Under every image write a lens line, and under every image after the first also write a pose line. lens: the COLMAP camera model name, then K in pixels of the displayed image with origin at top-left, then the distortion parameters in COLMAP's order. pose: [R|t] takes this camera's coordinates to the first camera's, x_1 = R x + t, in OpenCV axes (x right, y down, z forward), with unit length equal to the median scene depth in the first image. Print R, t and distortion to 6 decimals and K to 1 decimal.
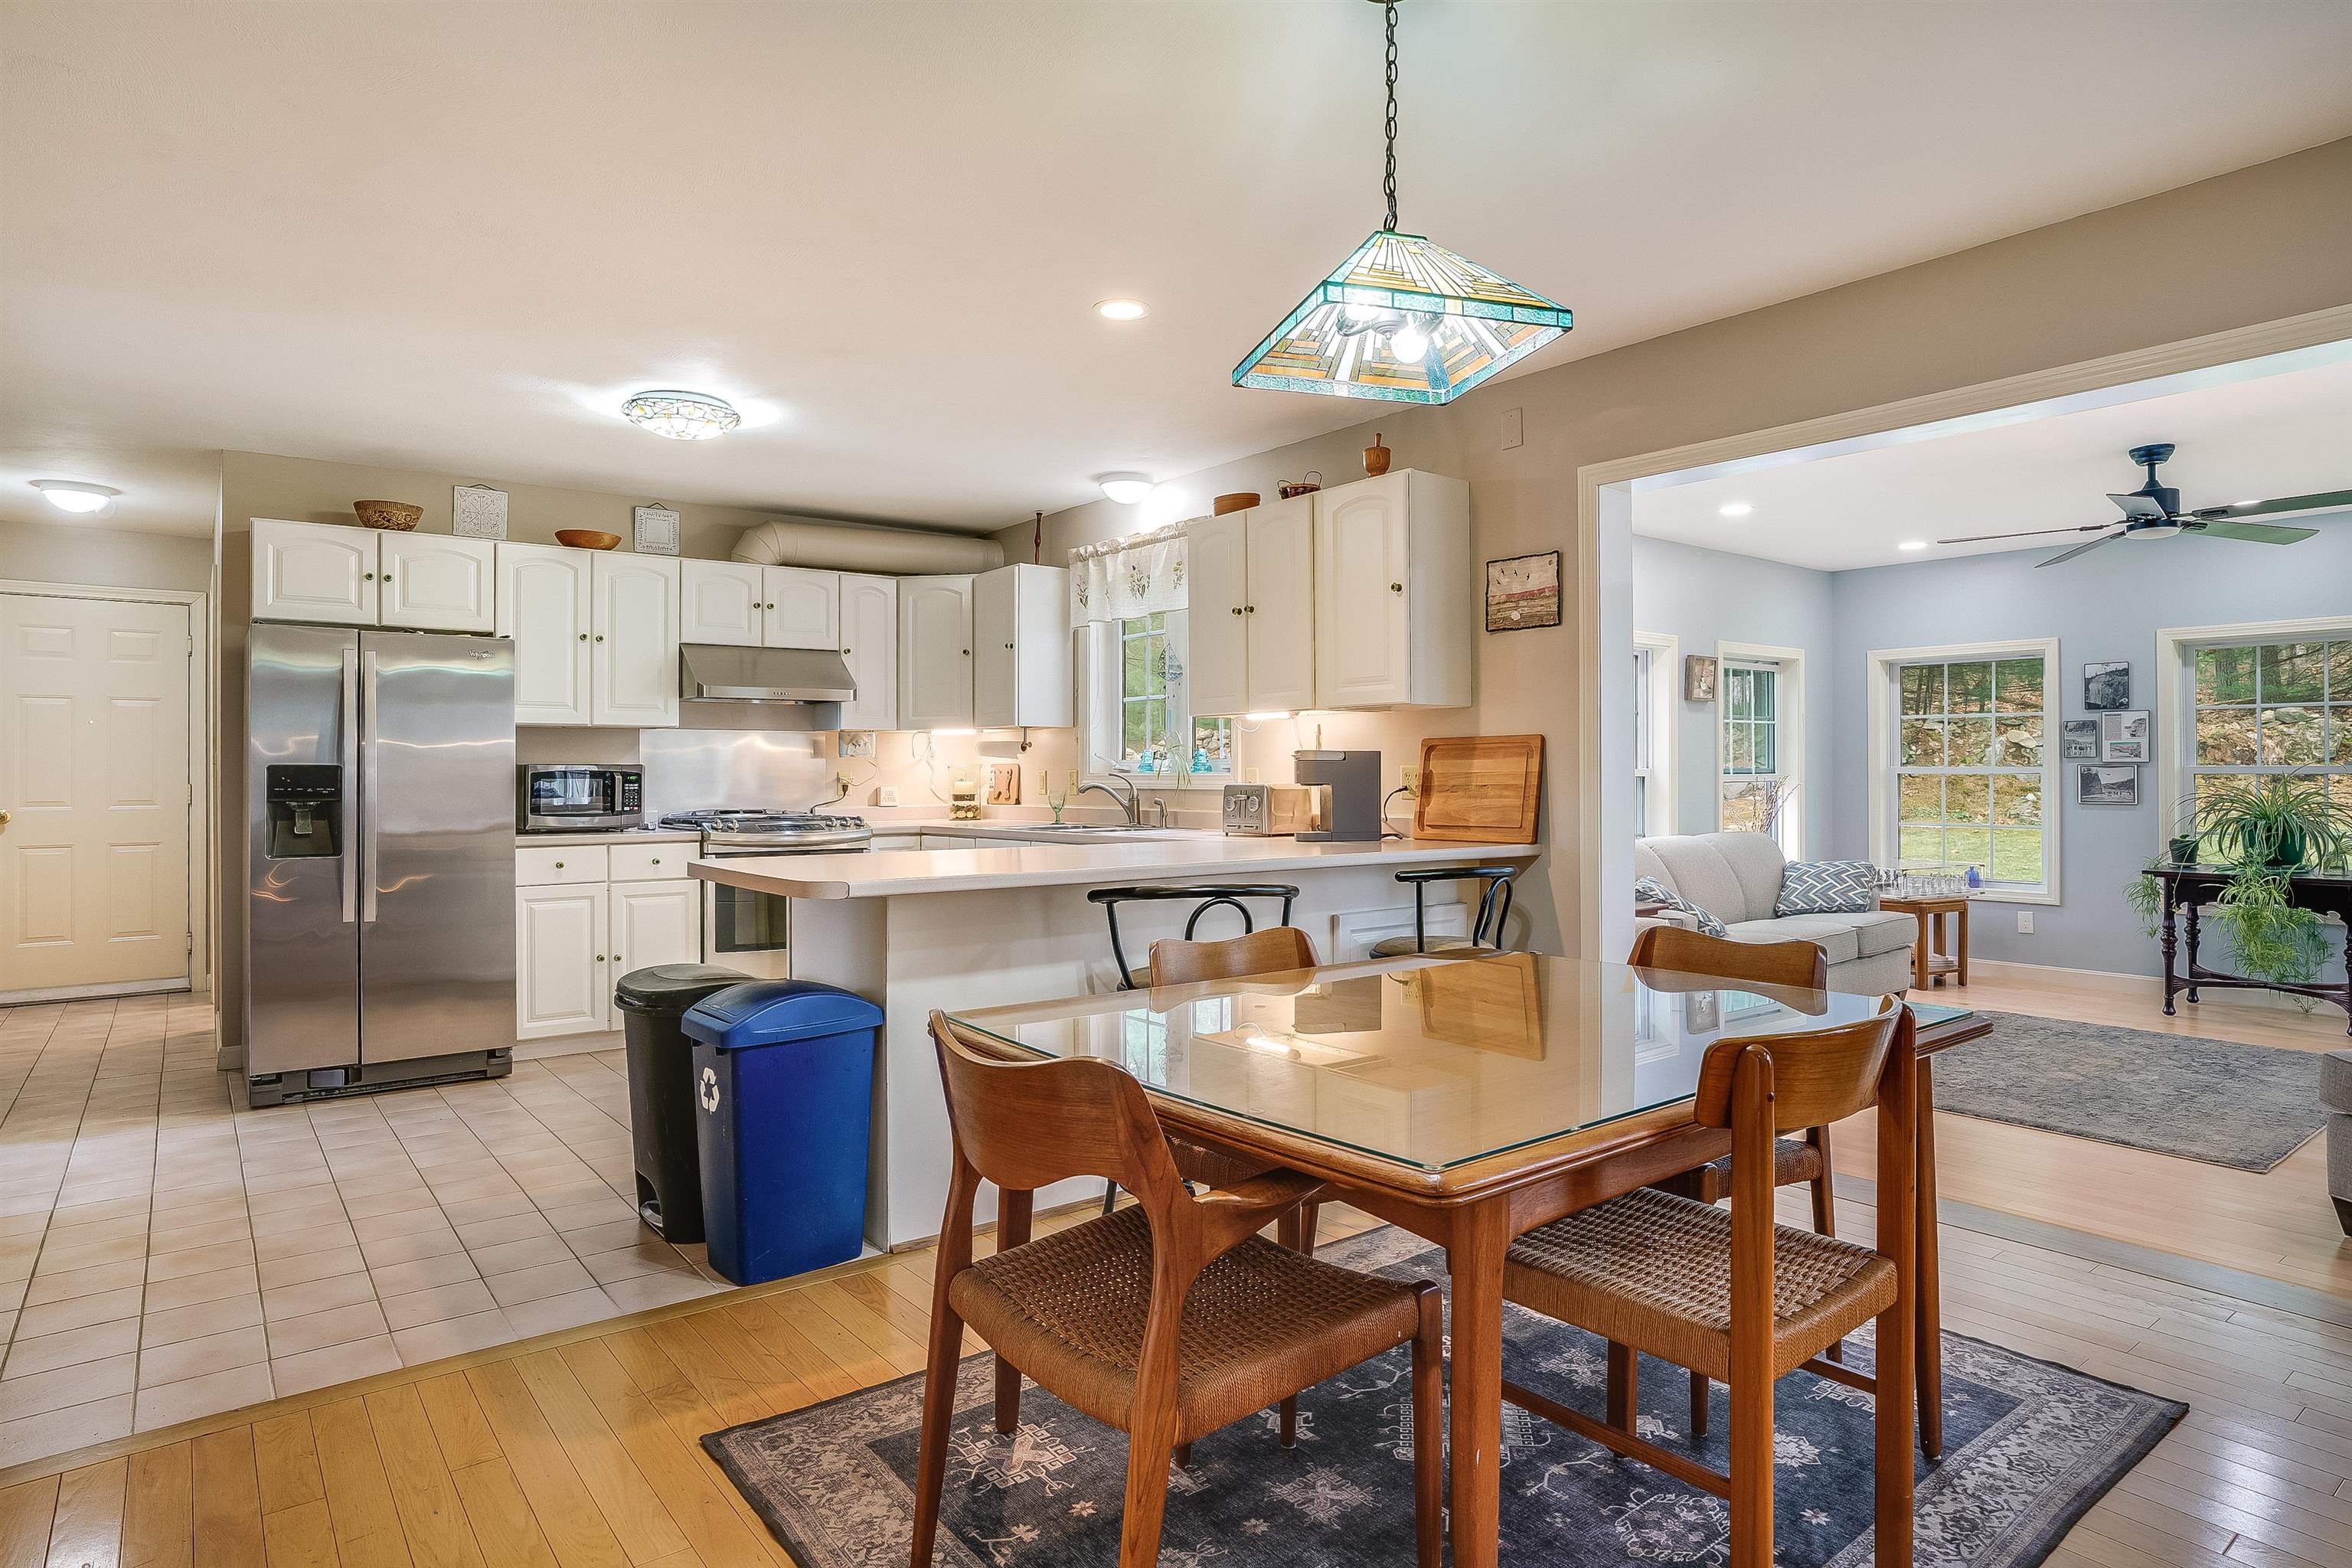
lens RADIAL K [[1298.5, 0, 1176.0], [0, 1298.5, 784.0], [0, 0, 1]] dist [-0.035944, -0.000126]
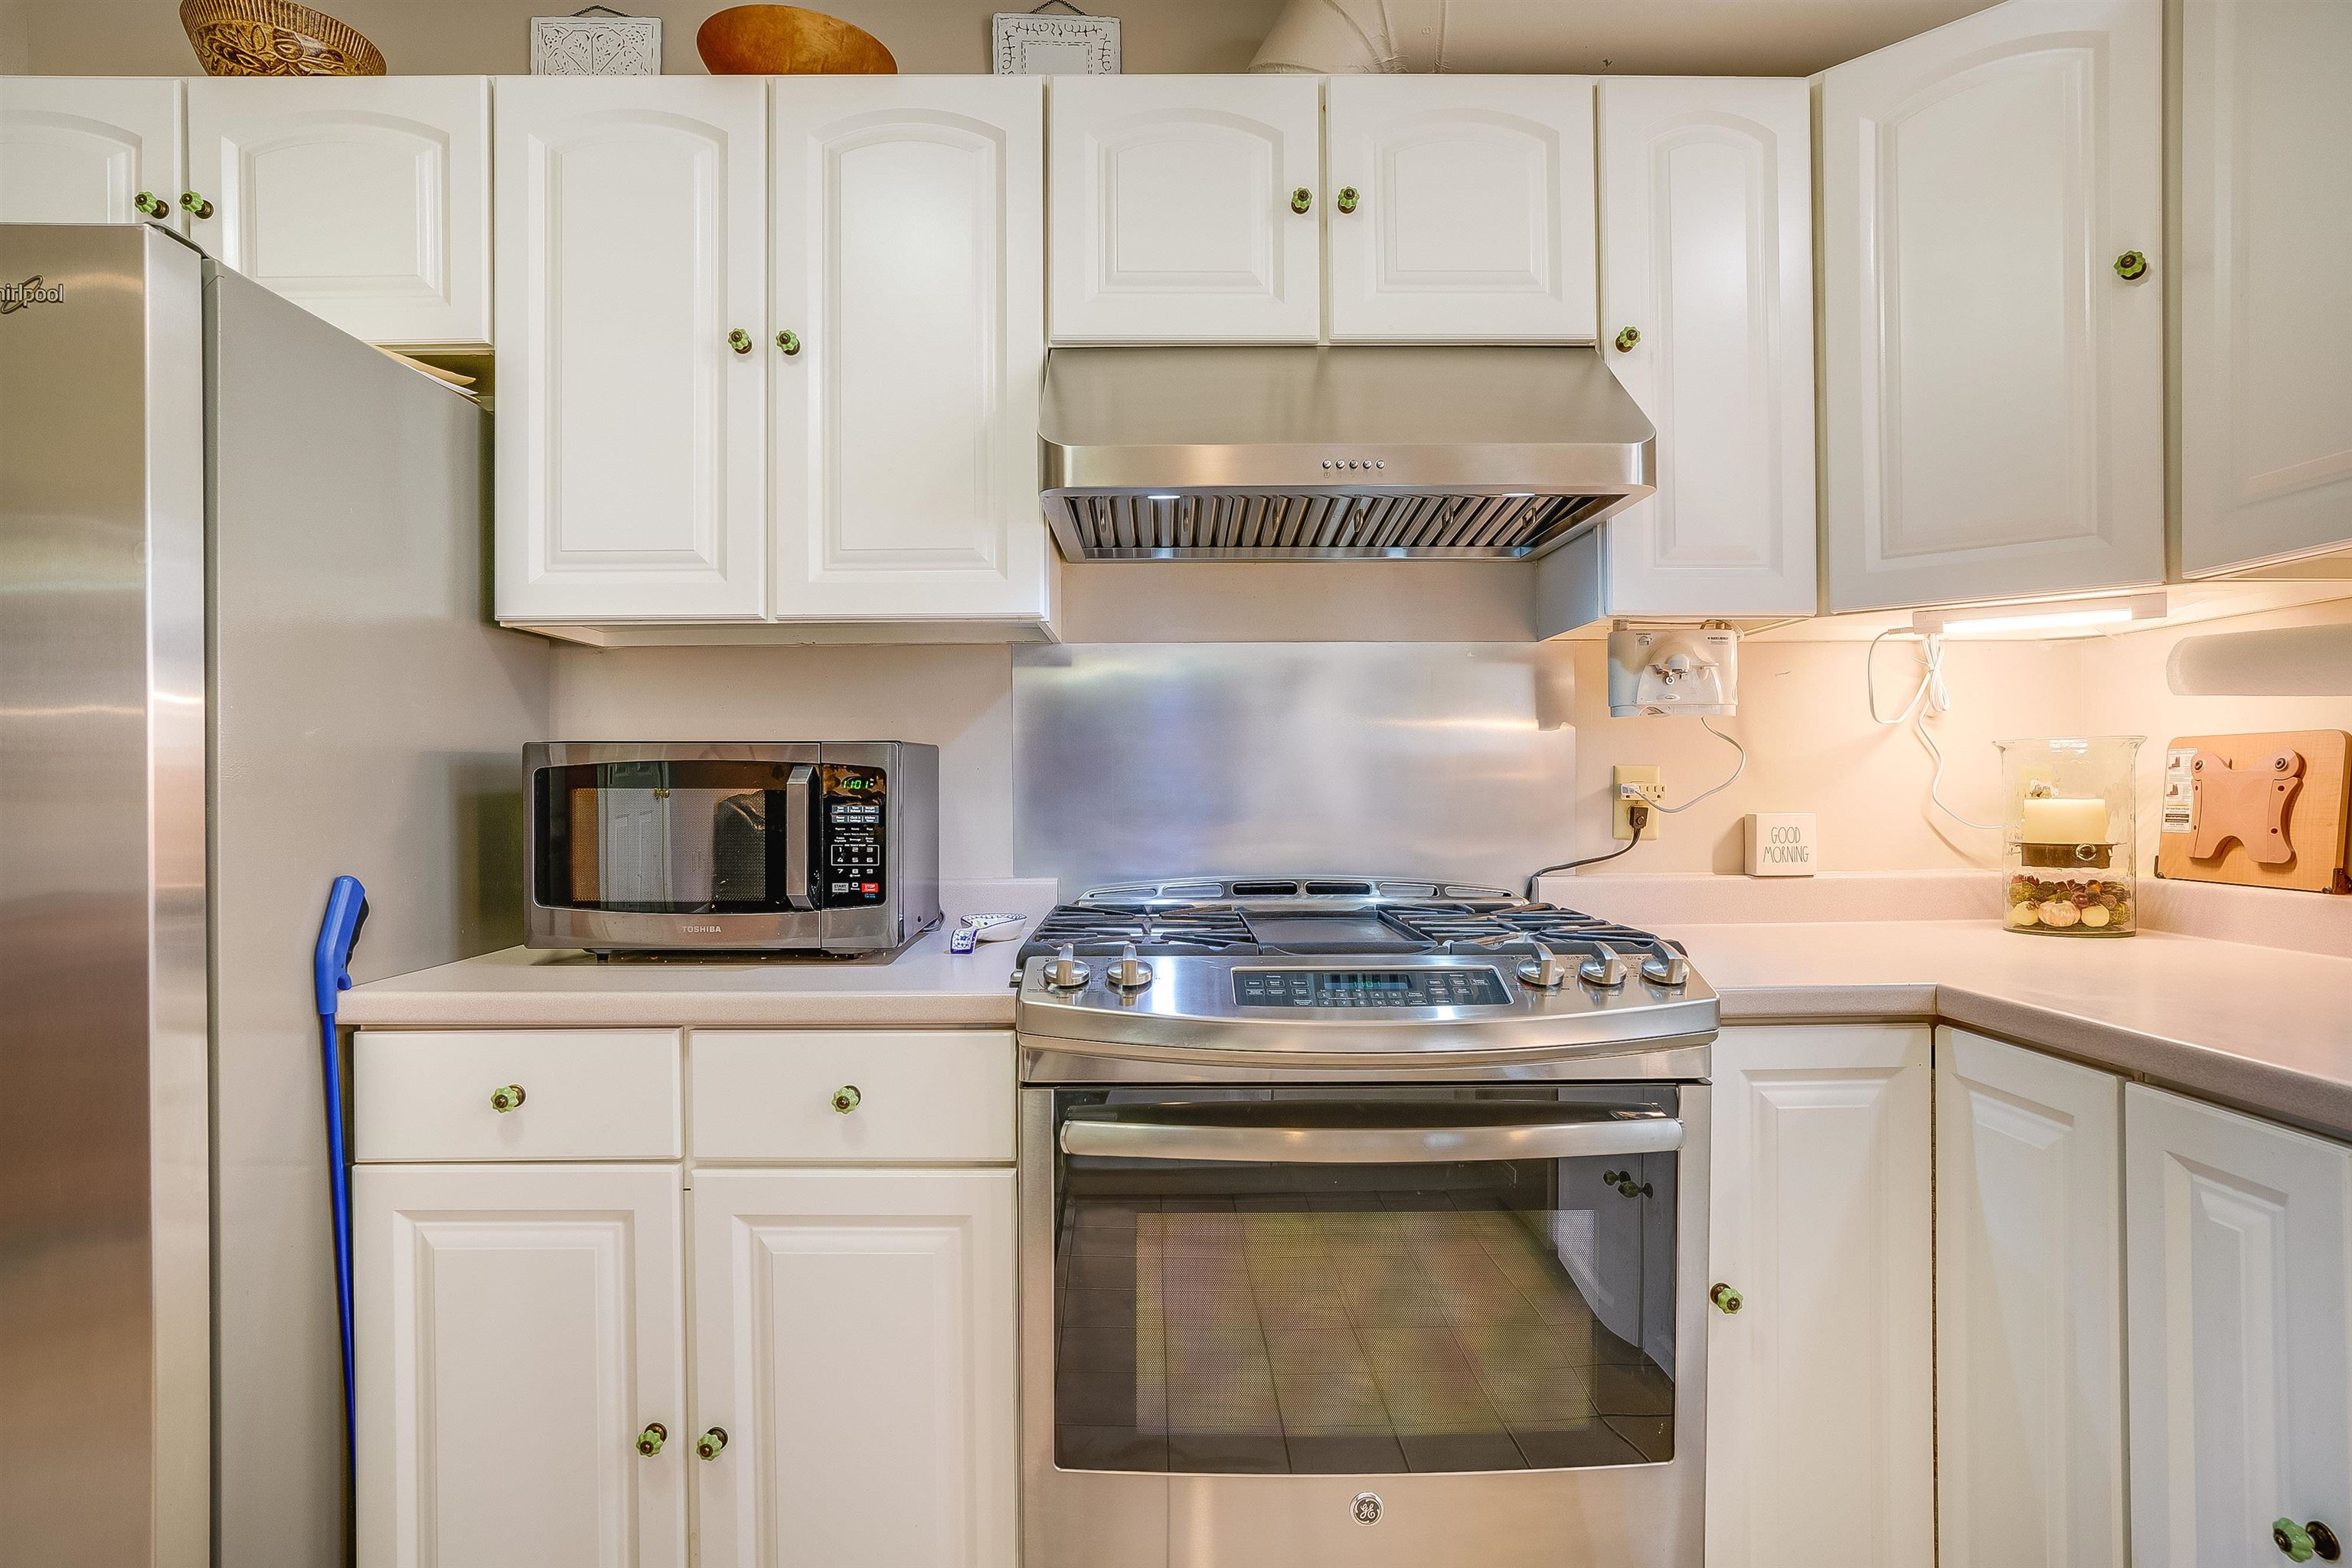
lens RADIAL K [[1247.3, 0, 1176.0], [0, 1247.3, 784.0], [0, 0, 1]] dist [-0.061705, 0.043613]
pose [[0.785269, -0.001663, -0.619152, -0.184783], [-0.002004, 0.999984, -0.005228, -0.003864], [0.619151, 0.005346, 0.785254, 0.817136]]
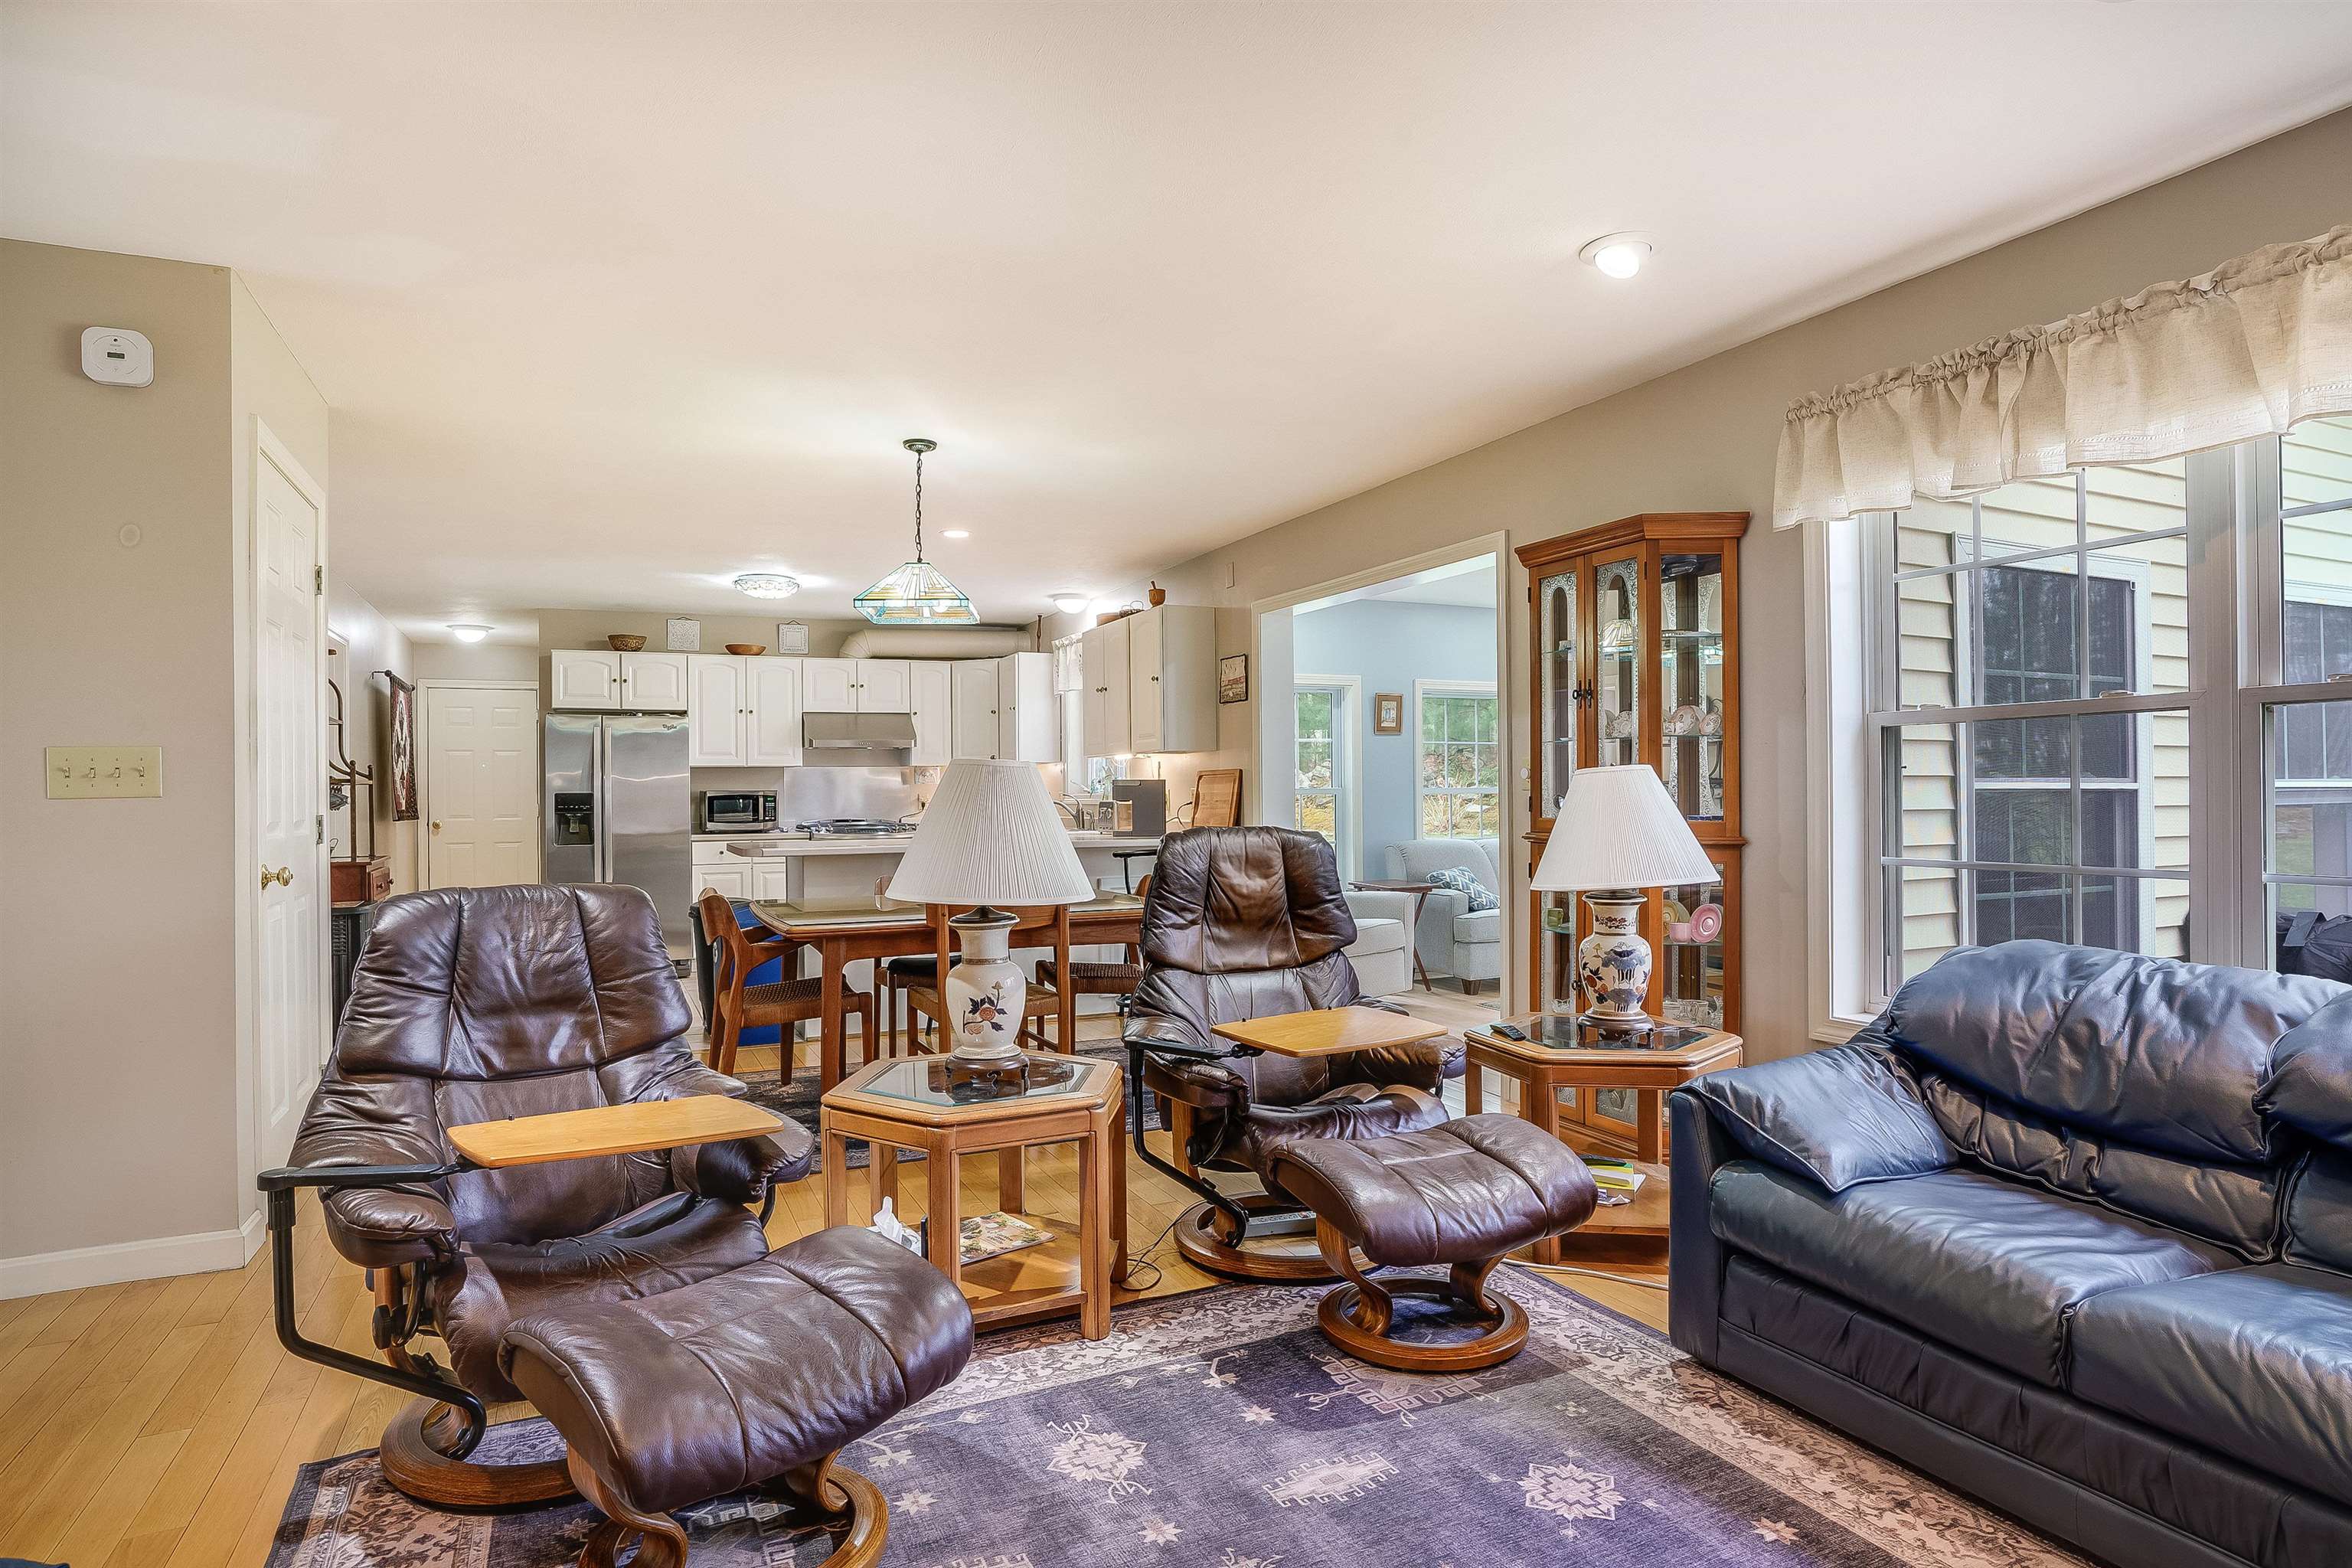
lens RADIAL K [[1247.3, 0, 1176.0], [0, 1247.3, 784.0], [0, 0, 1]] dist [-0.061705, 0.043613]
pose [[0.975987, -0.009034, -0.217642, 0.395113], [0.005888, 0.999869, -0.015102, 0.002972], [0.217749, 0.013457, 0.975912, -0.377482]]
